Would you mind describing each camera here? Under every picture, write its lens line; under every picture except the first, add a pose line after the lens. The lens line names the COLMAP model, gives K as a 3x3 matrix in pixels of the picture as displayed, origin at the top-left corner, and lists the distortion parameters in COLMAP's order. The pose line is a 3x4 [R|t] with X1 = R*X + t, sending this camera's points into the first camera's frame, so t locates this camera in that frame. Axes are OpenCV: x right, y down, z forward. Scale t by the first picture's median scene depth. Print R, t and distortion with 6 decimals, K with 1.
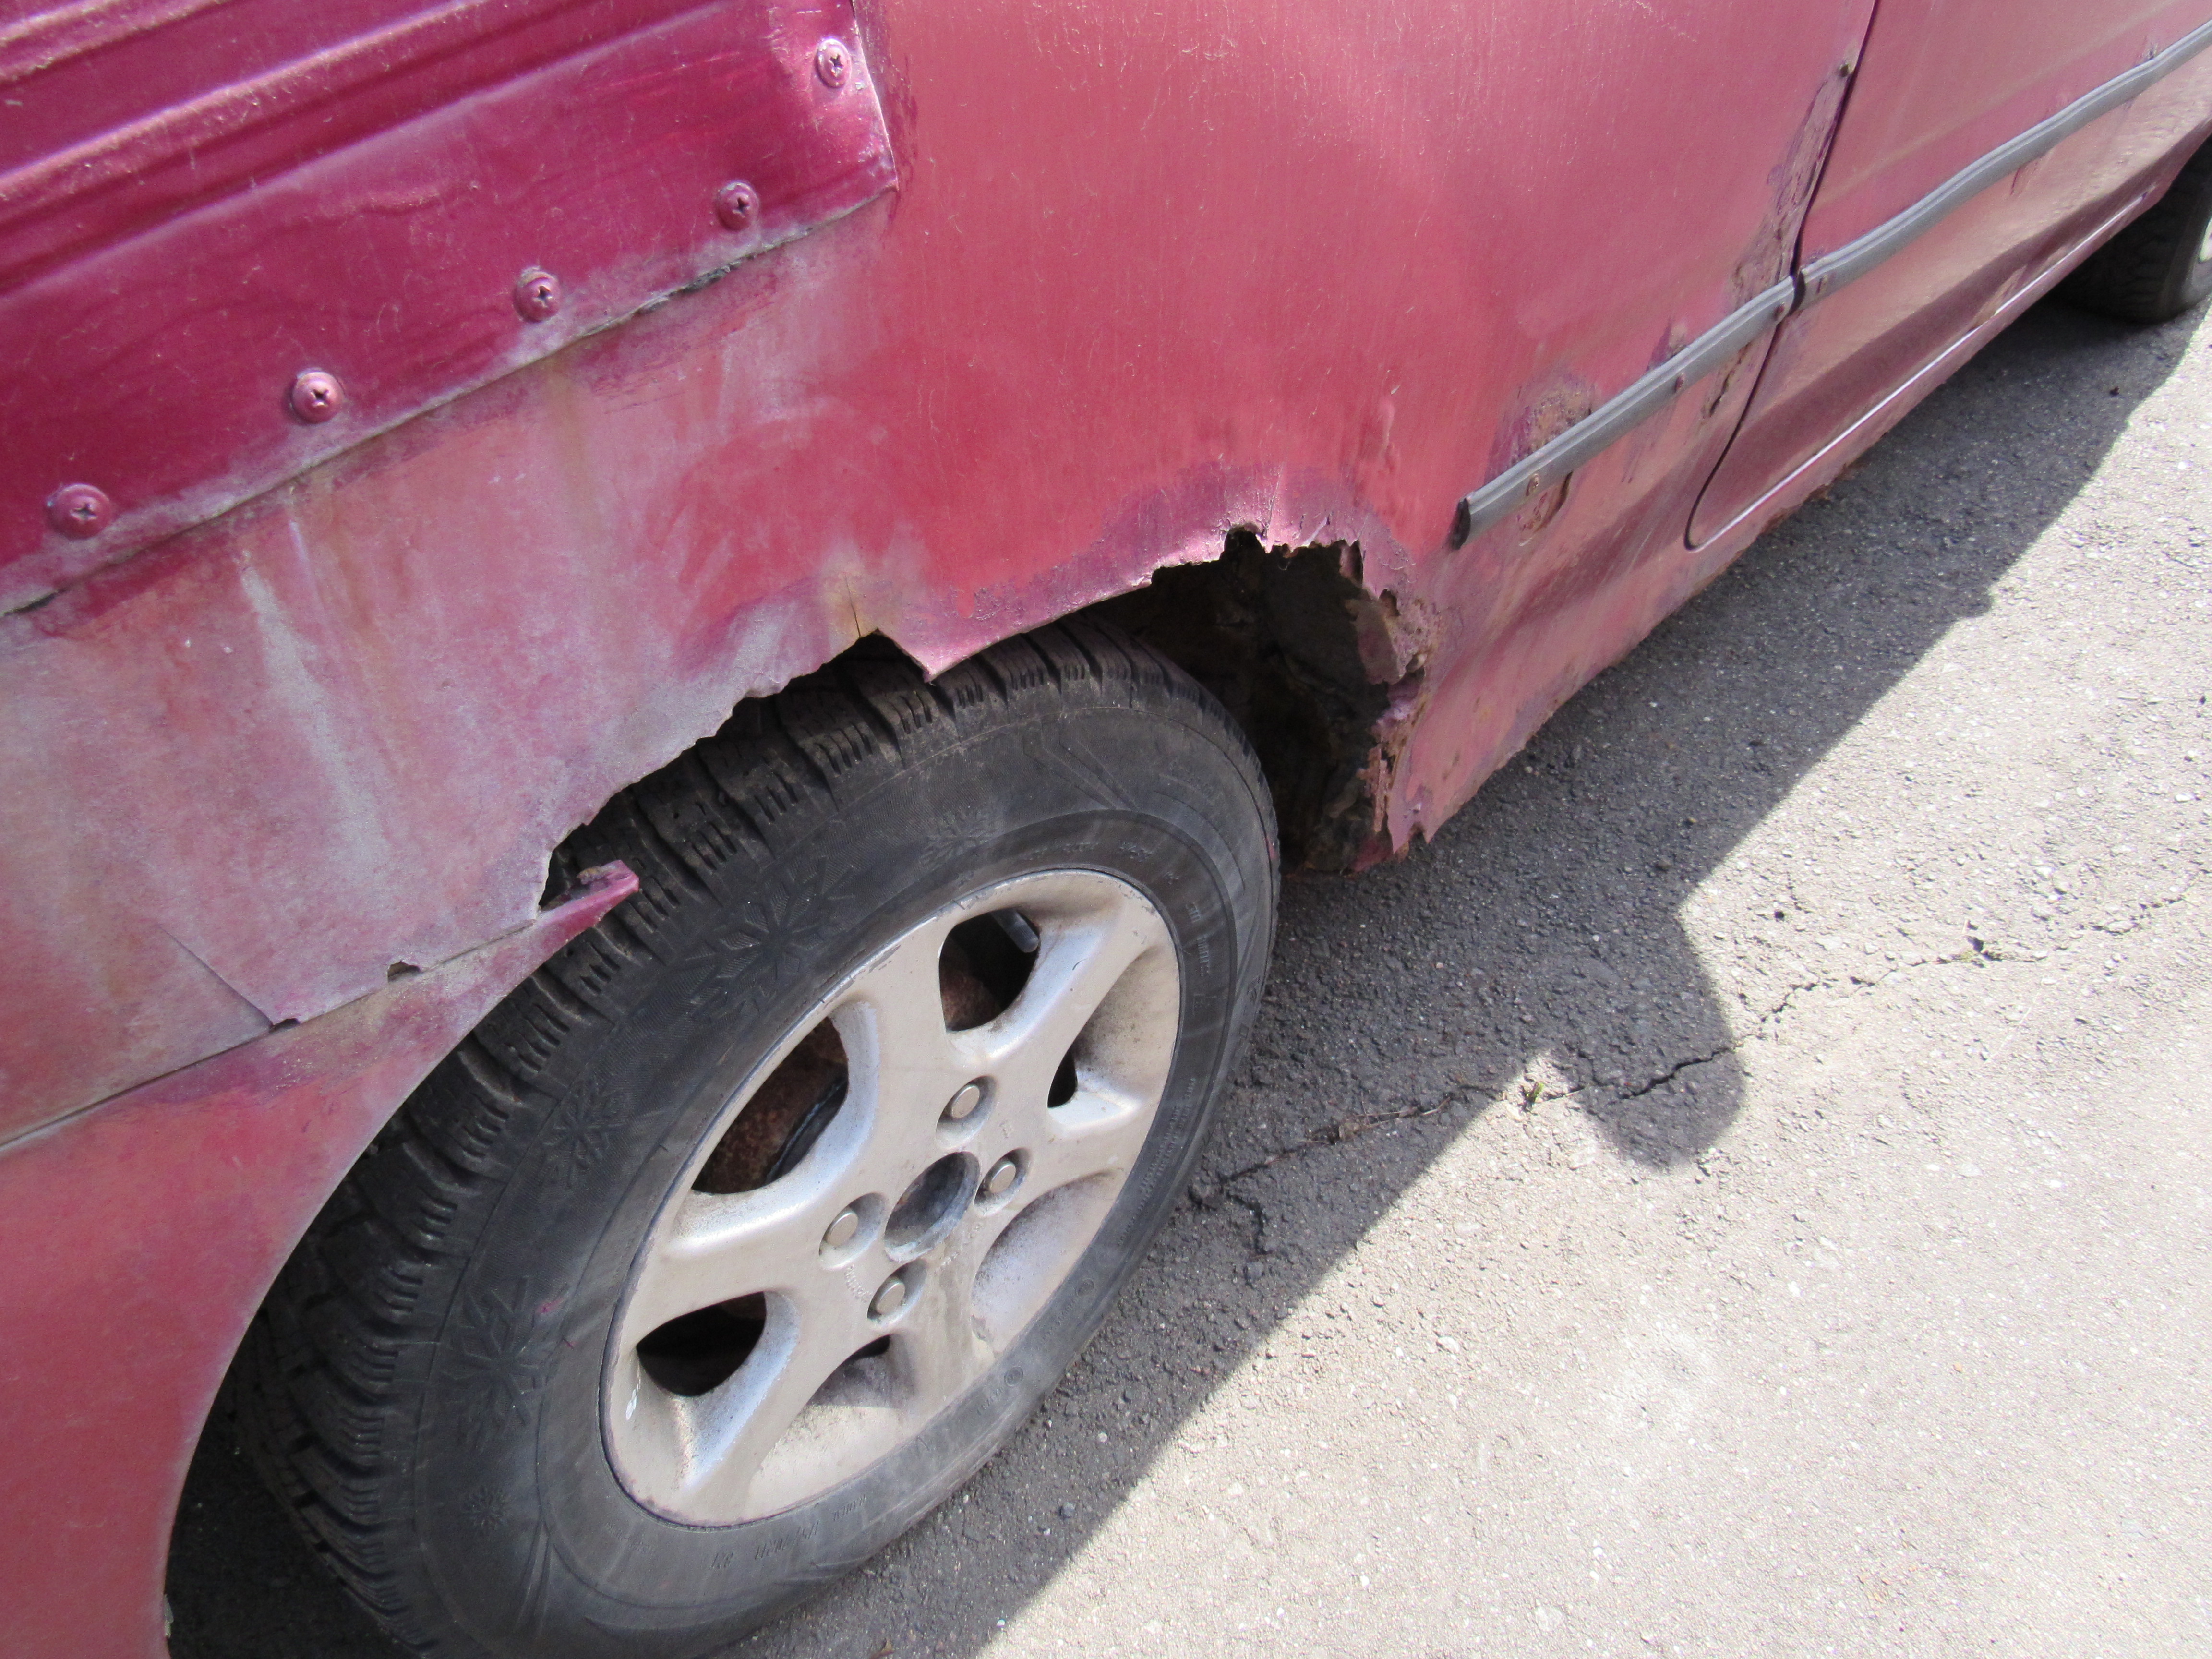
lens RADIAL K [[1594.2, 0, 1106.4], [0, 1594.2, 820.6], [0, 0, 1]] dist [-0.026592, 0.005634]
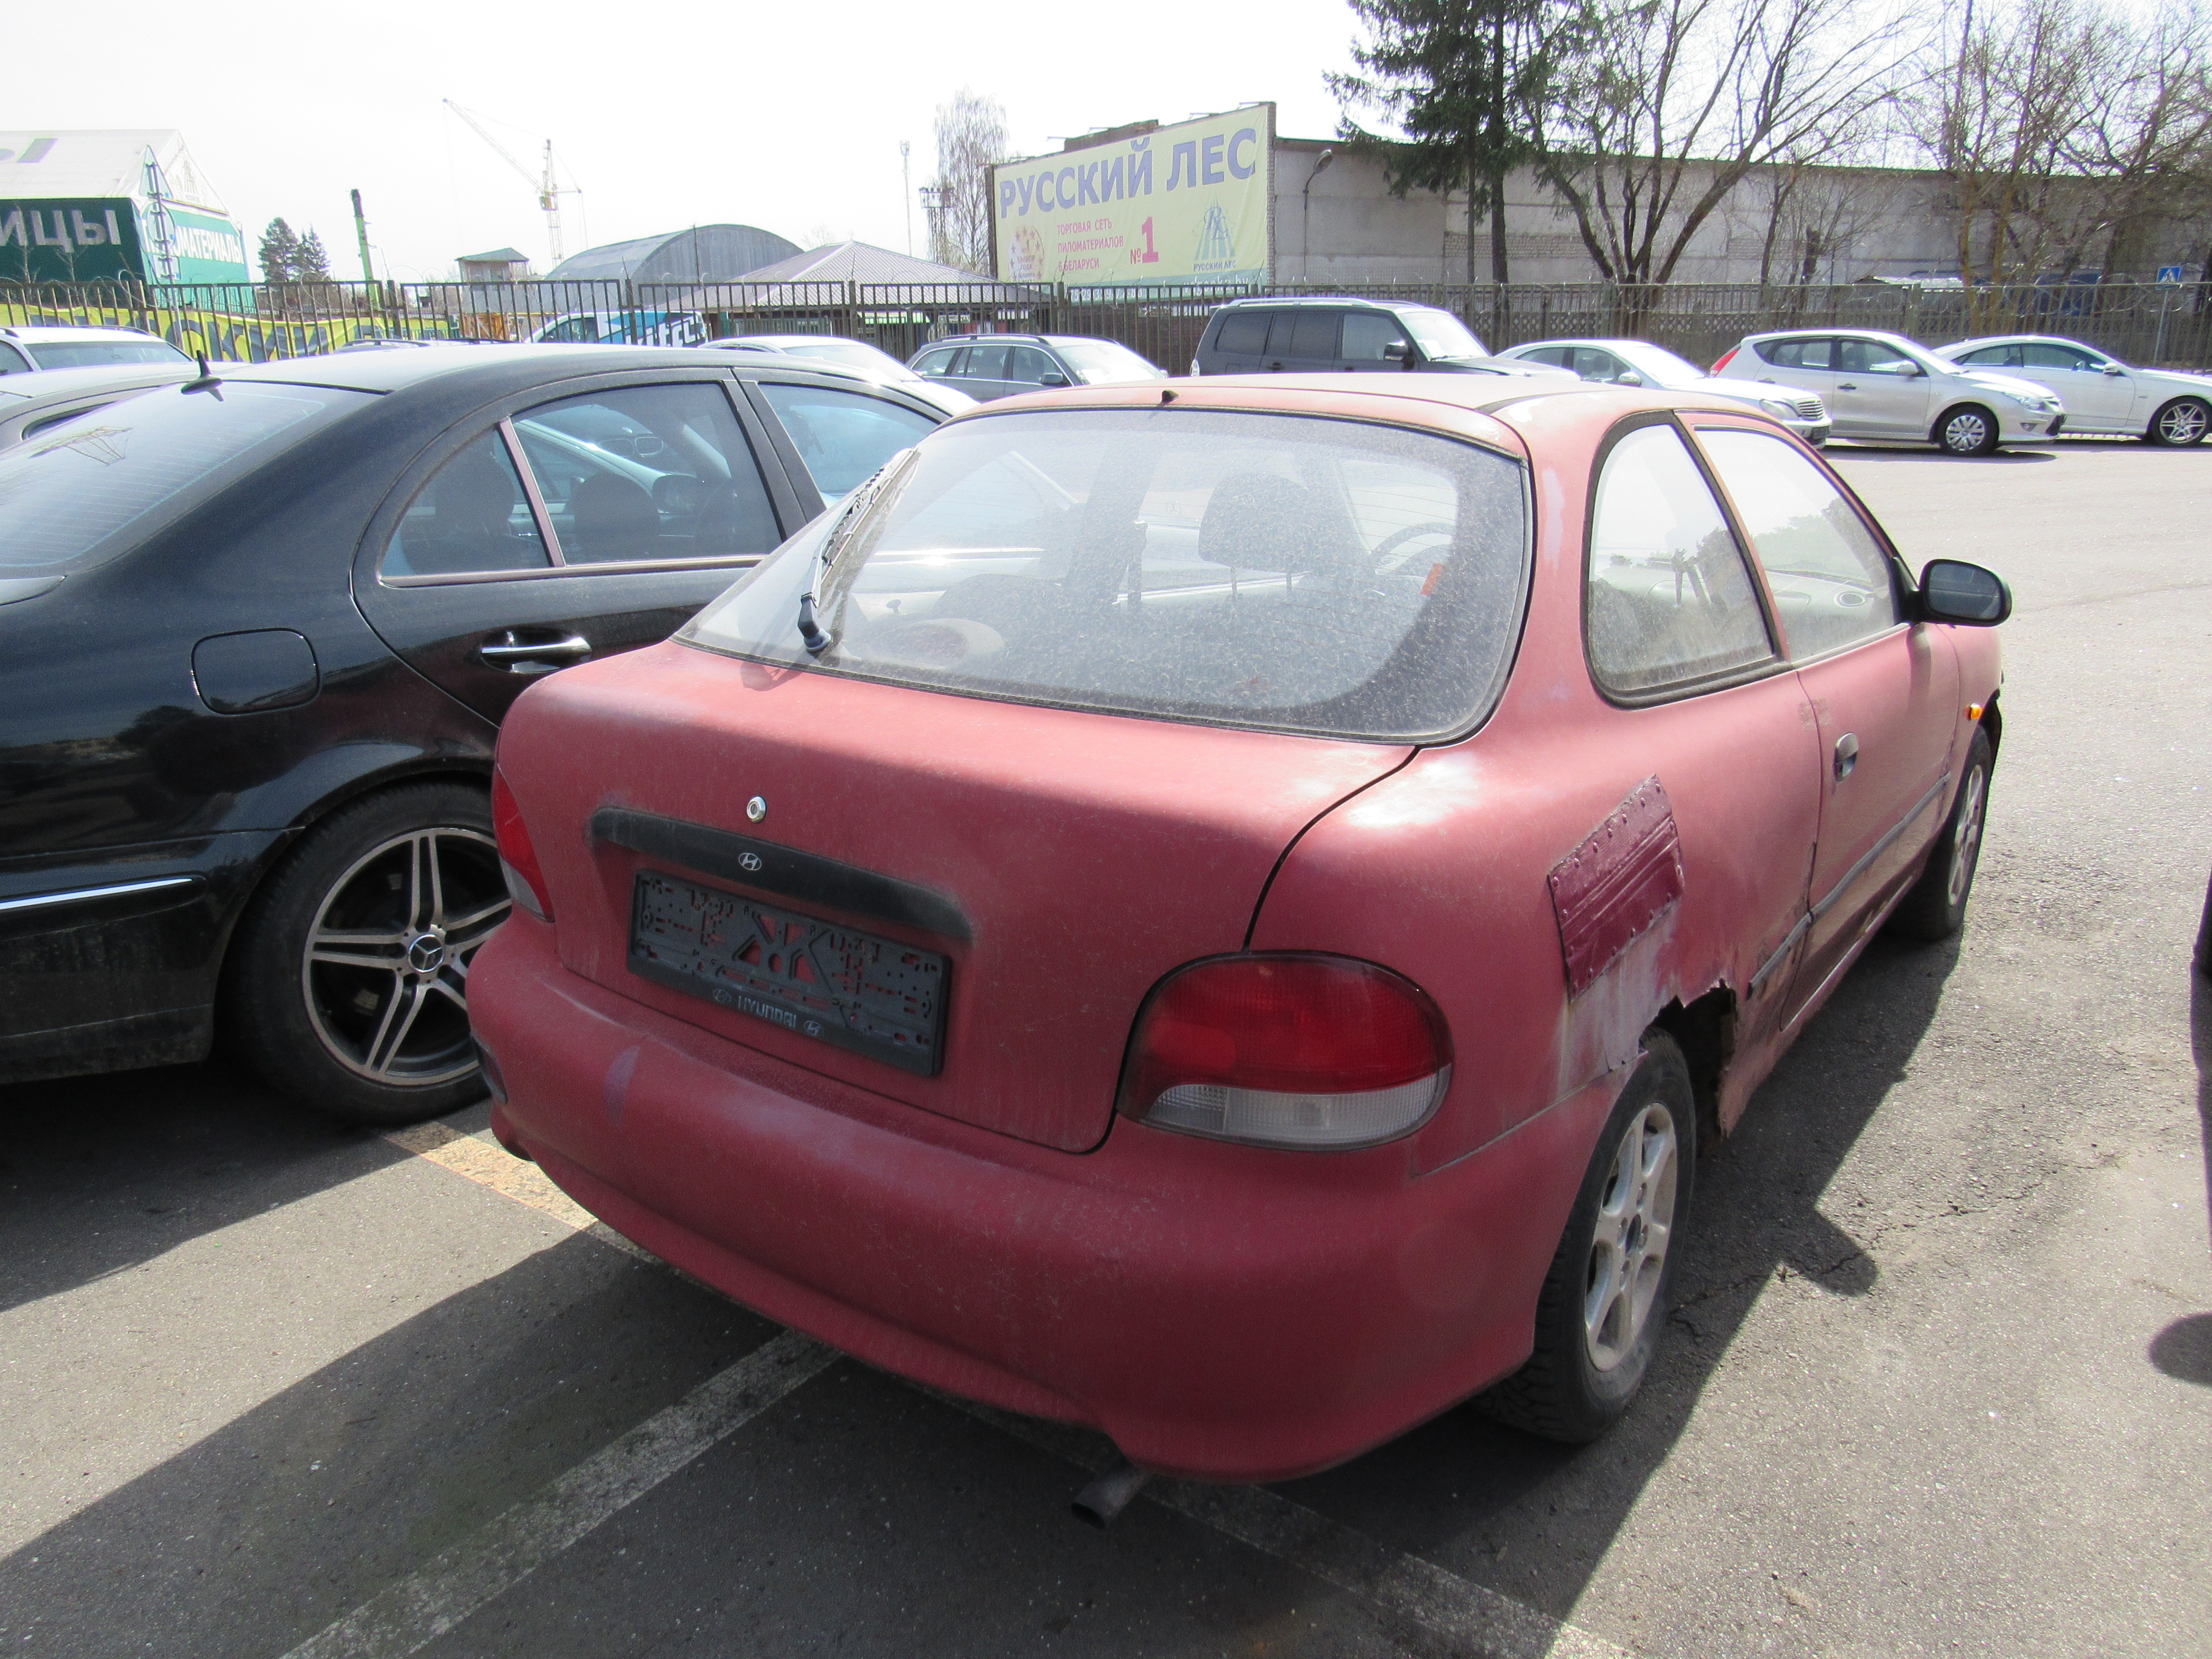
lens RADIAL K [[1594.2, 0, 1108.9], [0, 1594.2, 831.6], [0, 0, 1]] dist [-0.026592, 0.005634]
pose [[0.993130, -0.062845, 0.098710, -0.753765], [0.099021, 0.900828, -0.422733, 0.413071], [-0.062354, 0.429604, 0.900862, -1.051472]]
